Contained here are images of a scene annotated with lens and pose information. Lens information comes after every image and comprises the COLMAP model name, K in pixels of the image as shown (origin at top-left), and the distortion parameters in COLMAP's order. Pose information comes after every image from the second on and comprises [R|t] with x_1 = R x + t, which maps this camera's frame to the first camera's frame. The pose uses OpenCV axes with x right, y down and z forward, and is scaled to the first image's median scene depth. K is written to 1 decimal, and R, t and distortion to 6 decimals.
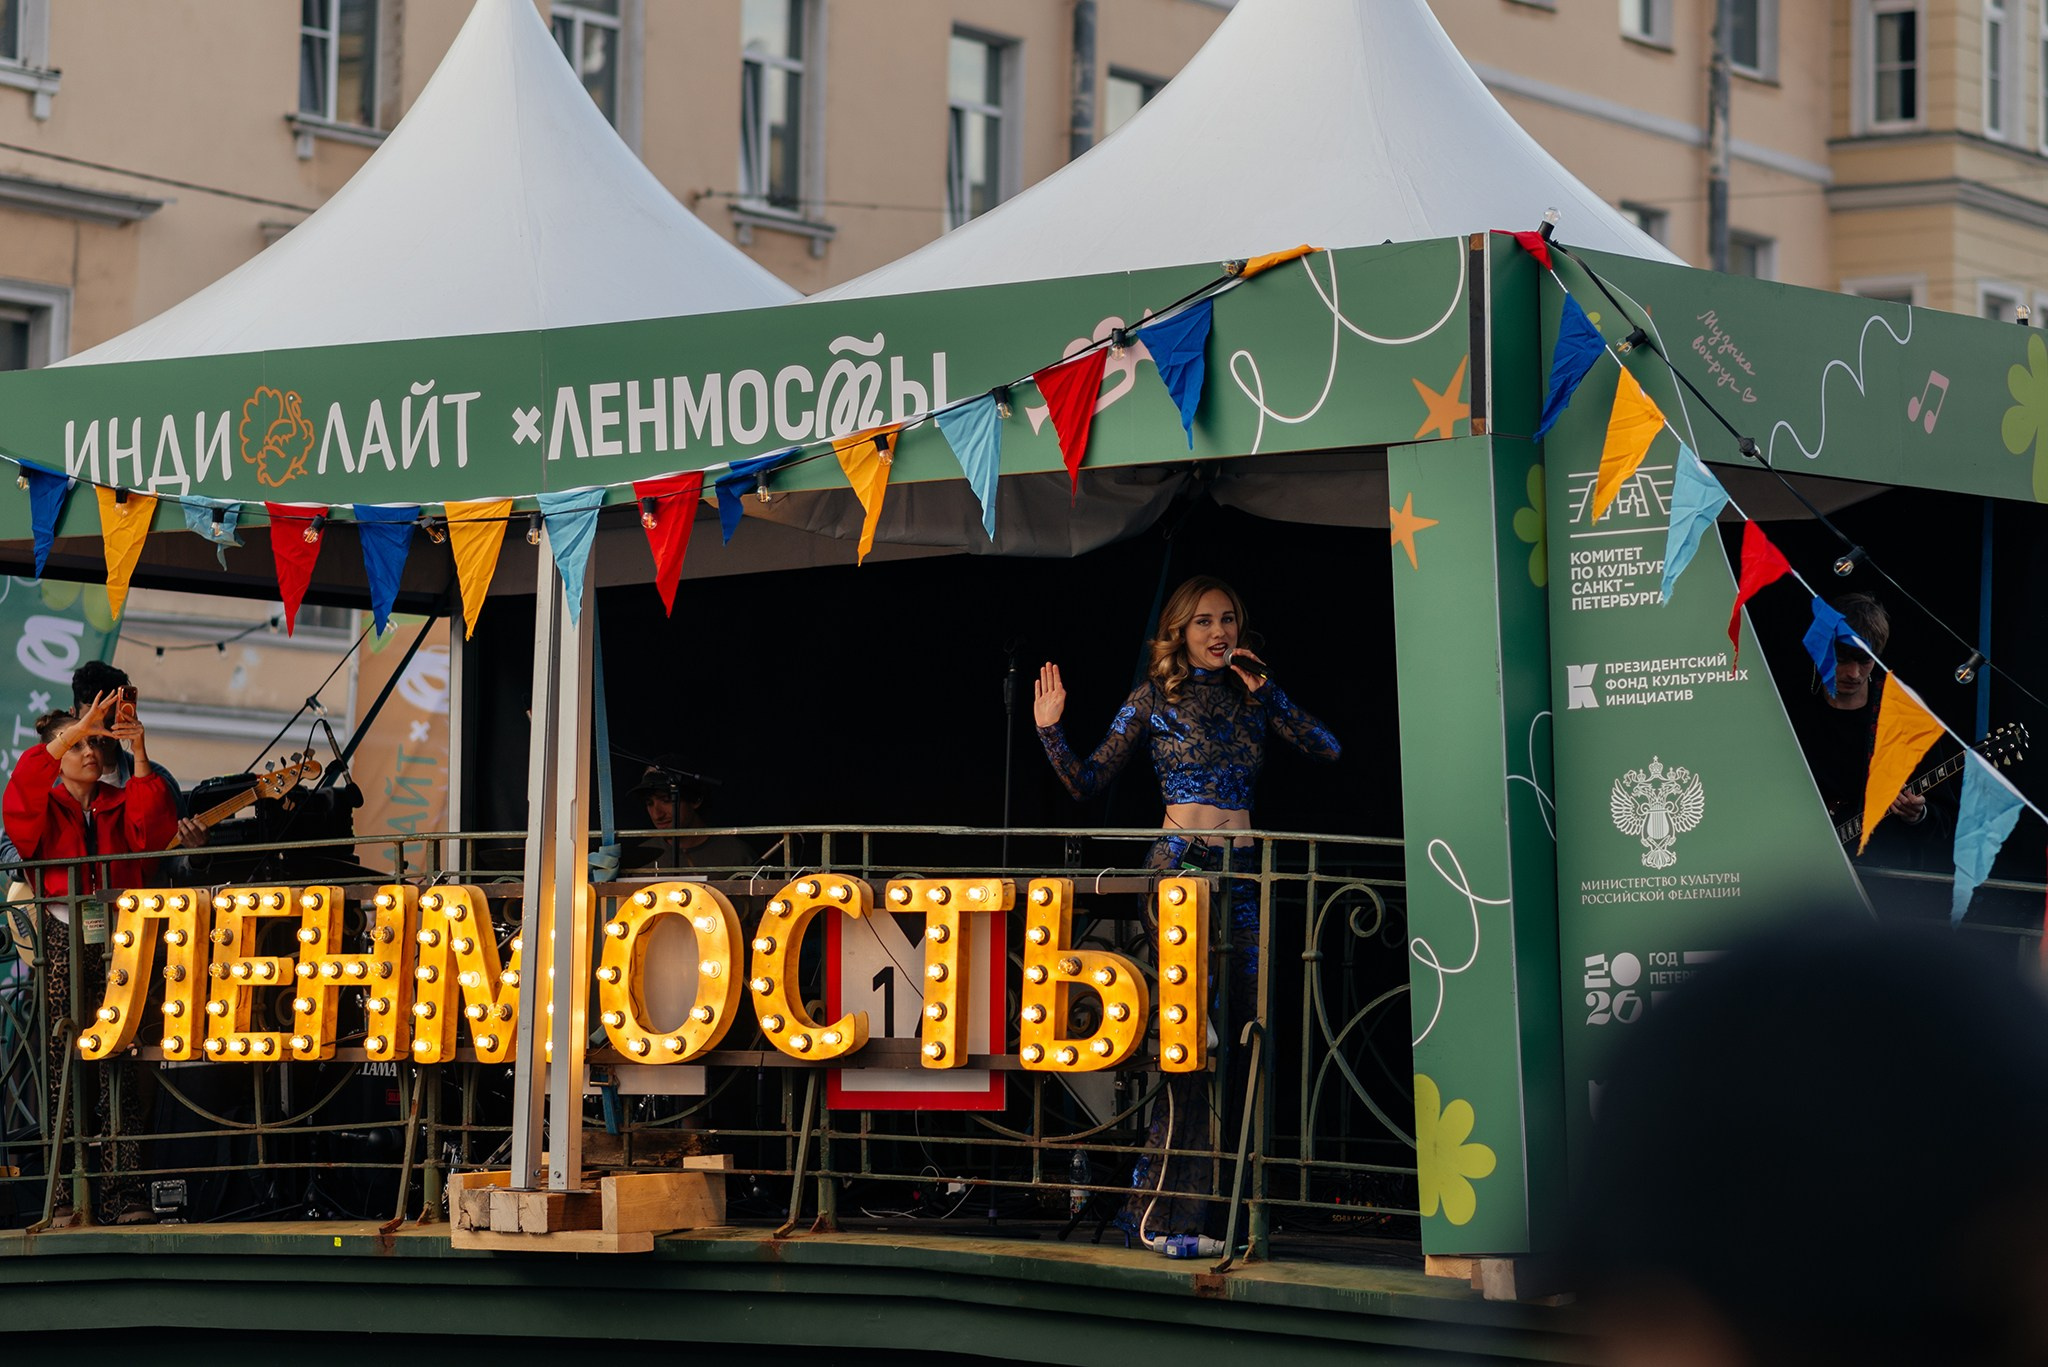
lens RADIAL K [[6140.2, 0, 1111.3], [0, 6140.2, 552.6], [0, 0, 1]] dist [-0.018959, 0.000000]
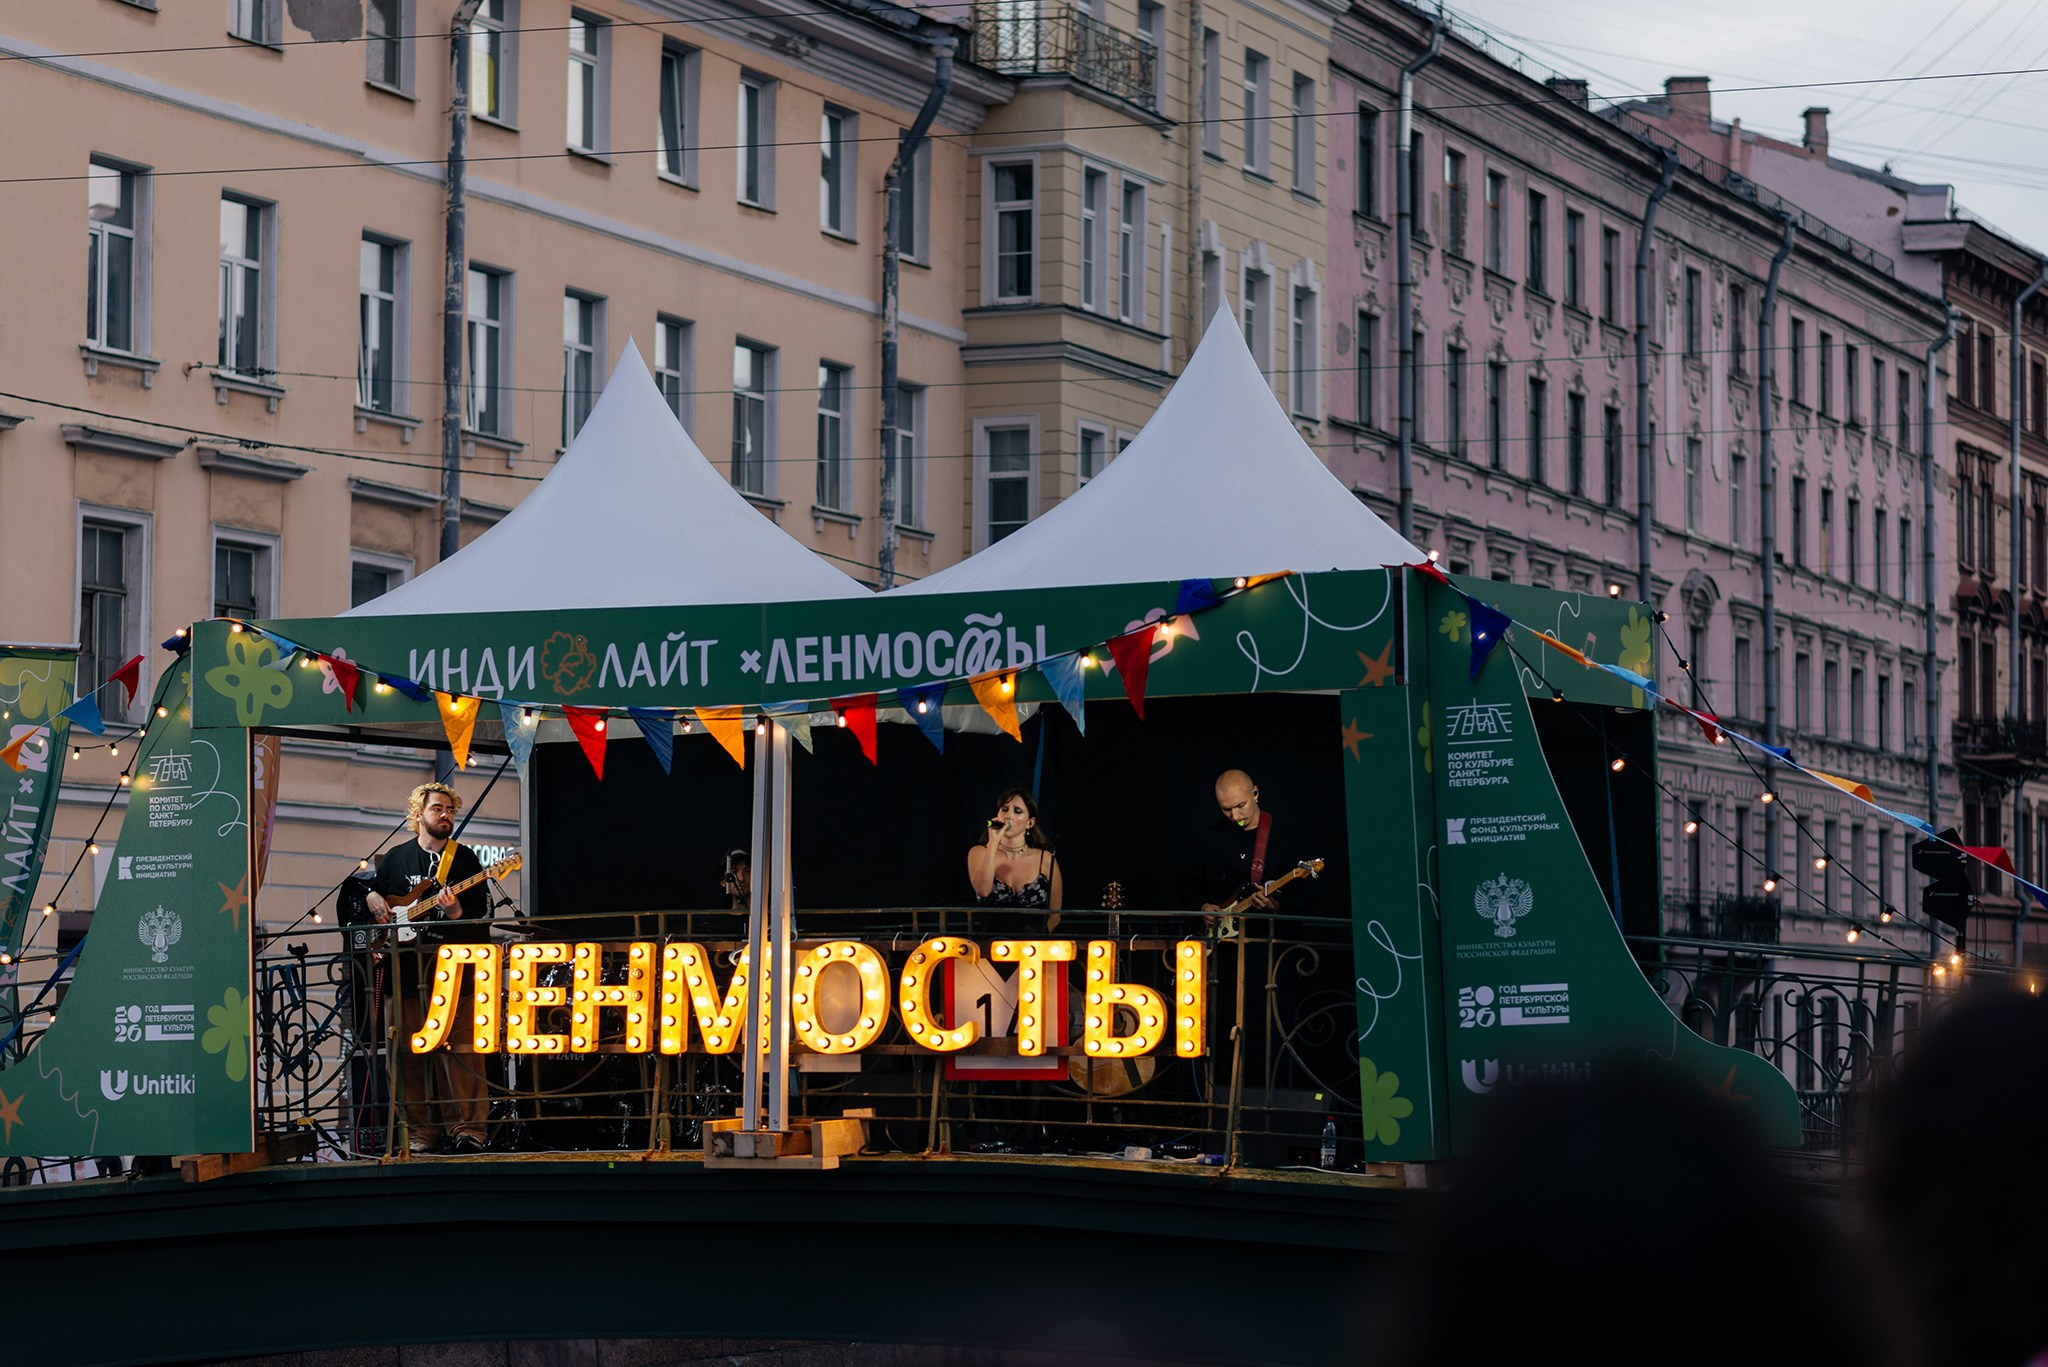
lens RADIAL K [[5188.0, 0, 1026.9], [0, 5188.0, 679.8], [0, 0, 1]] dist [0.011775, 0.000000]
pose [[0.984711, 0.002217, 0.174179, -0.264082], [-0.005610, 0.999804, 0.018993, -0.042640], [-0.174103, -0.019680, 0.984531, -0.366491]]
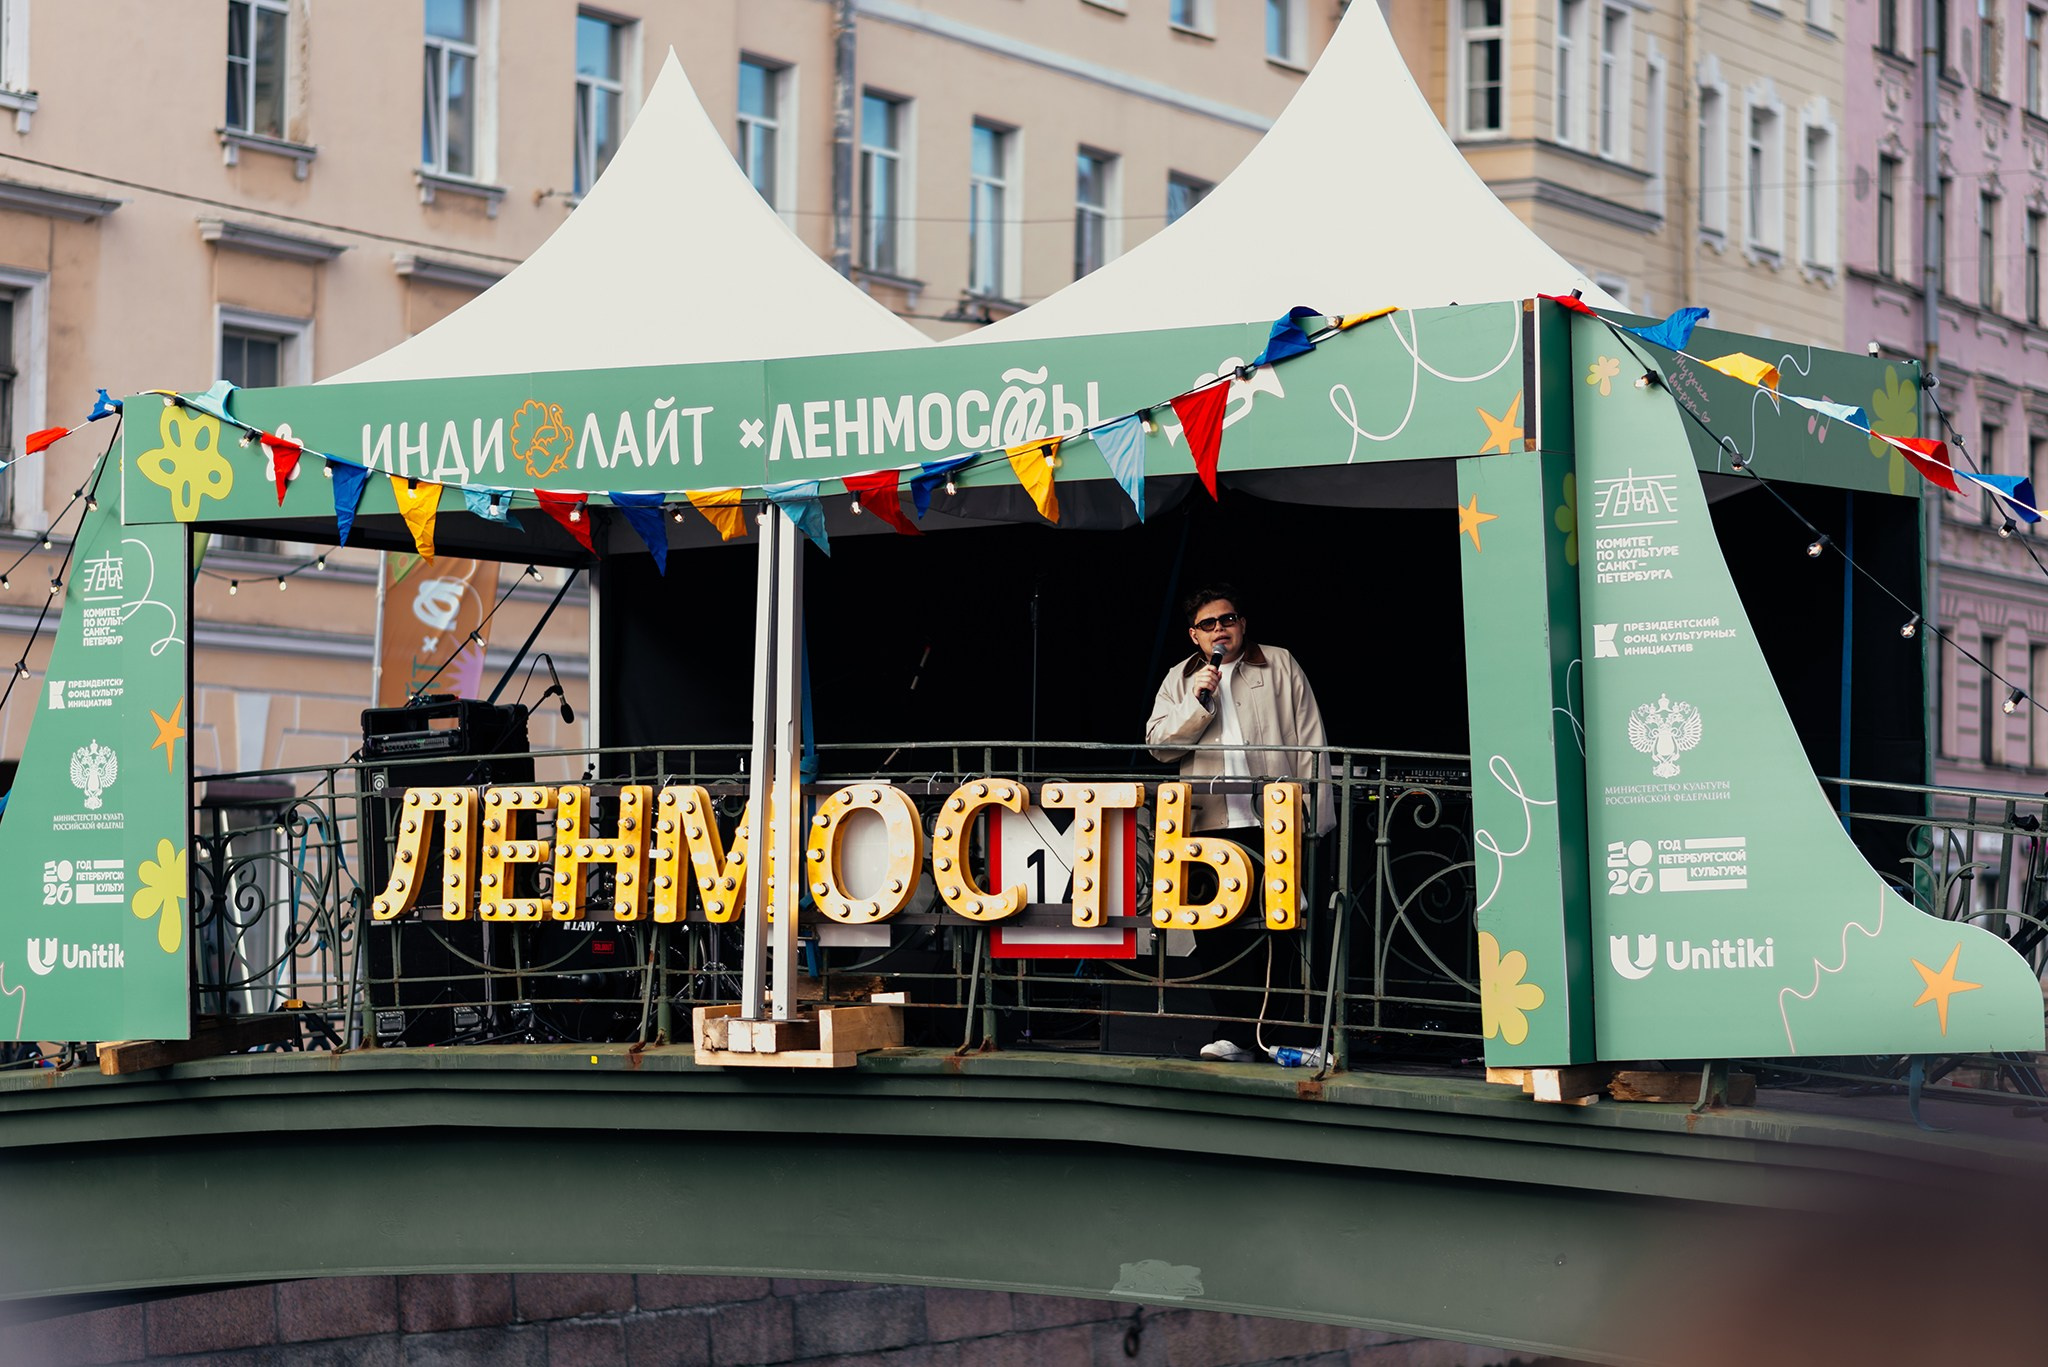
lens RADIAL K [[5188.0, 0, 1014.4], [0, 5188.0, 690.9], [0, 0, 1]] dist [0.011775, 0.000000]
pose [[0.998334, 0.000396, 0.057692, -0.103704], [-0.002864, 0.999084, 0.042705, -0.013368], [-0.057623, -0.042799, 0.997421, -0.101545]]
